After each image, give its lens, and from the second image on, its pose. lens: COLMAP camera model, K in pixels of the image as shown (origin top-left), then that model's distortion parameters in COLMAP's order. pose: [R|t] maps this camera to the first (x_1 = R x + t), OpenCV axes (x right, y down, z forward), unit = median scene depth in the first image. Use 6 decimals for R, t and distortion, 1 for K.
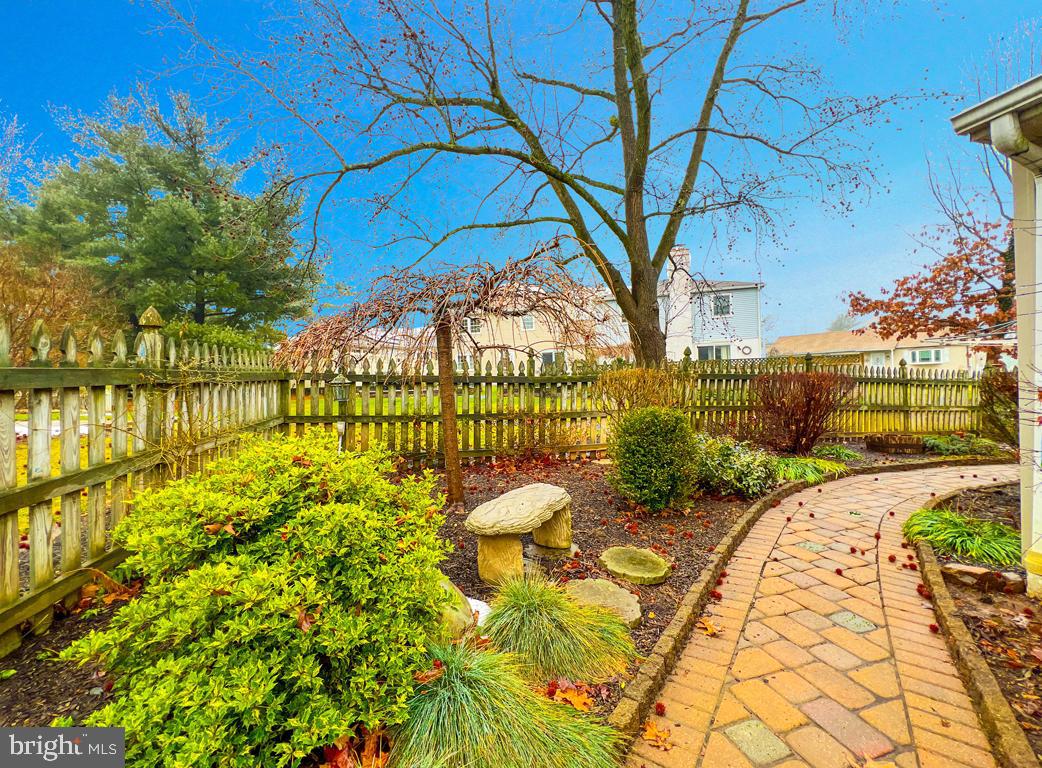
lens RADIAL K [[424.1, 0, 521.0], [0, 424.1, 384.0], [0, 0, 1]] dist [-0.000212, 0.000062]
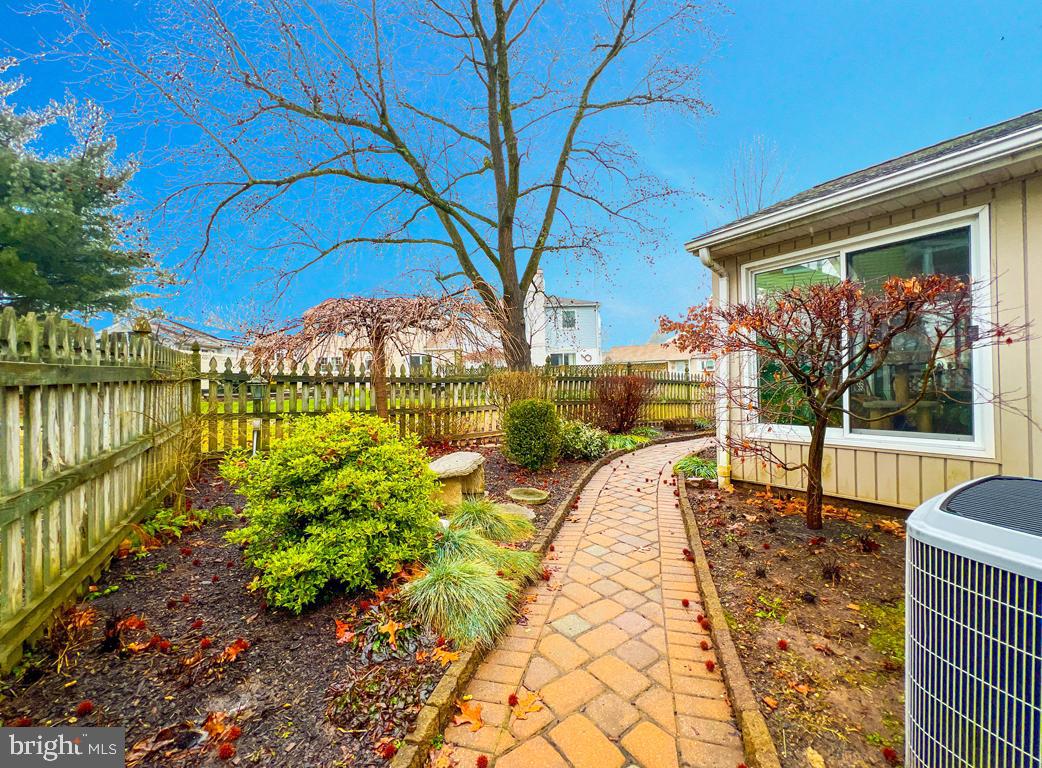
lens RADIAL K [[424.1, 0, 521.0], [0, 424.1, 384.0], [0, 0, 1]] dist [-0.000212, 0.000062]
pose [[0.945018, -0.000277, 0.327018, -0.111078], [0.003188, 0.999960, -0.008365, 0.009883], [-0.327003, 0.008948, 0.944981, -0.199049]]
